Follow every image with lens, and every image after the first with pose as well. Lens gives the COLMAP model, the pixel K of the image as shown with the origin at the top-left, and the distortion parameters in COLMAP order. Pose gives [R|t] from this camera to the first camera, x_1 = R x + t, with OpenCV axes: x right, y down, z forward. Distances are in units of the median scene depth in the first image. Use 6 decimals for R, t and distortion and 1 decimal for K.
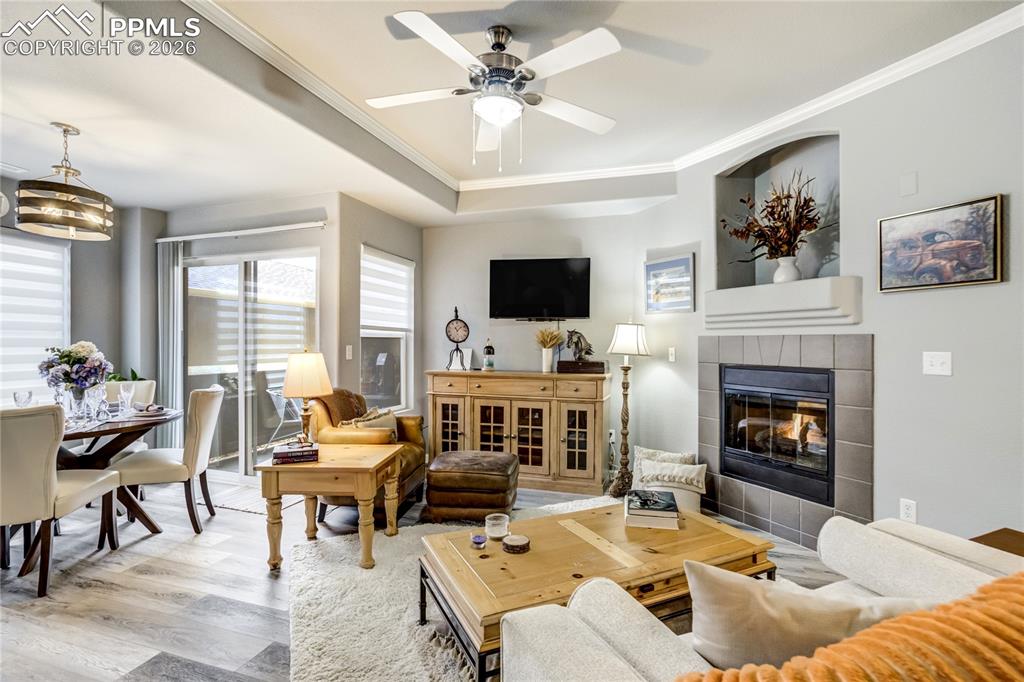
lens RADIAL K [[476.2, 0, 500.9], [0, 476.2, 342.2], [0, 0, 1]] dist [-0.052711, 0.016121]
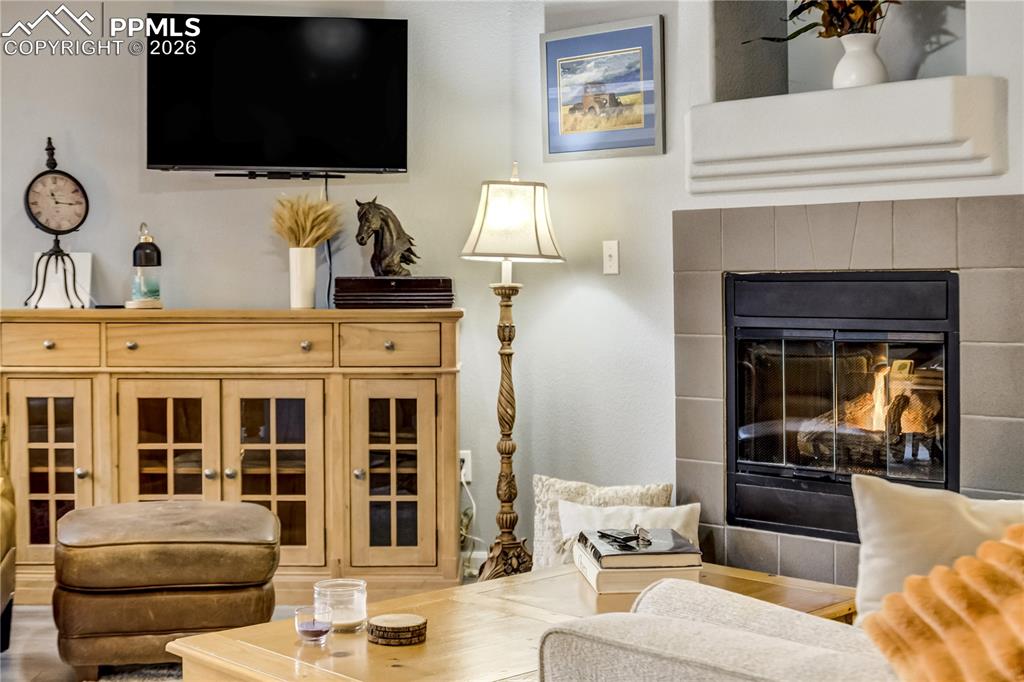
lens RADIAL K [[1388.2, 0, 479.3], [0, 1388.2, 283.4], [0, 0, 1]] dist [-0.115014, 0.000000]
pose [[0.946269, -0.011516, 0.323175, -0.145279], [0.010276, 0.999932, 0.005541, 0.041348], [-0.323216, -0.001922, 0.946323, -0.124801]]
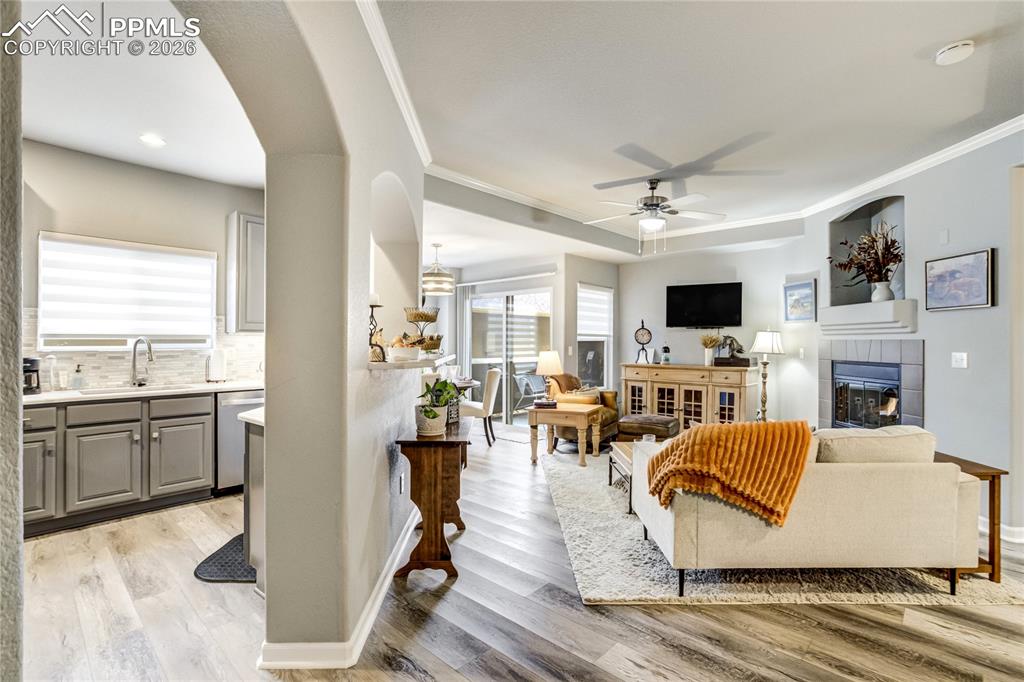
lens RADIAL K [[476.2, 0, 511.6], [0, 476.2, 336.8], [0, 0, 1]] dist [-0.052711, 0.016121]
pose [[0.915100, -0.003755, -0.403210, 0.139868], [-0.000416, 0.999947, -0.010257, -0.007413], [0.403227, 0.009554, 0.915050, -0.532388]]
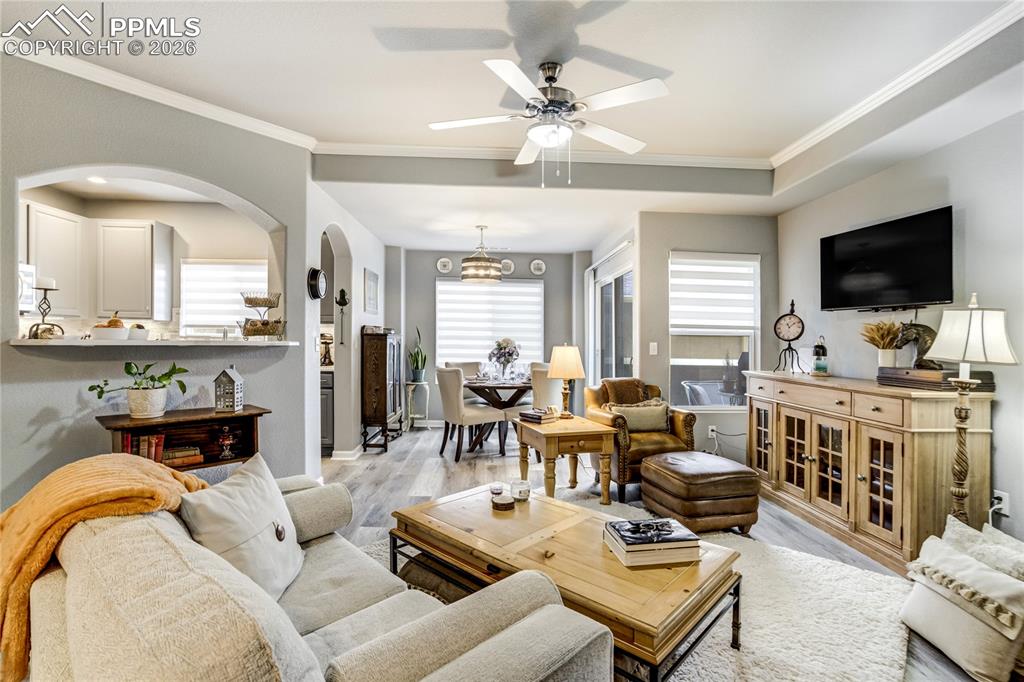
lens RADIAL K [[476.2, 0, 534.8], [0, 476.2, 335.3], [0, 0, 1]] dist [-0.052711, 0.016121]
pose [[0.382275, -0.006844, -0.924023, 0.584364], [-0.015411, 0.999786, -0.013781, 0.010535], [0.923920, 0.019508, 0.382088, 0.285536]]
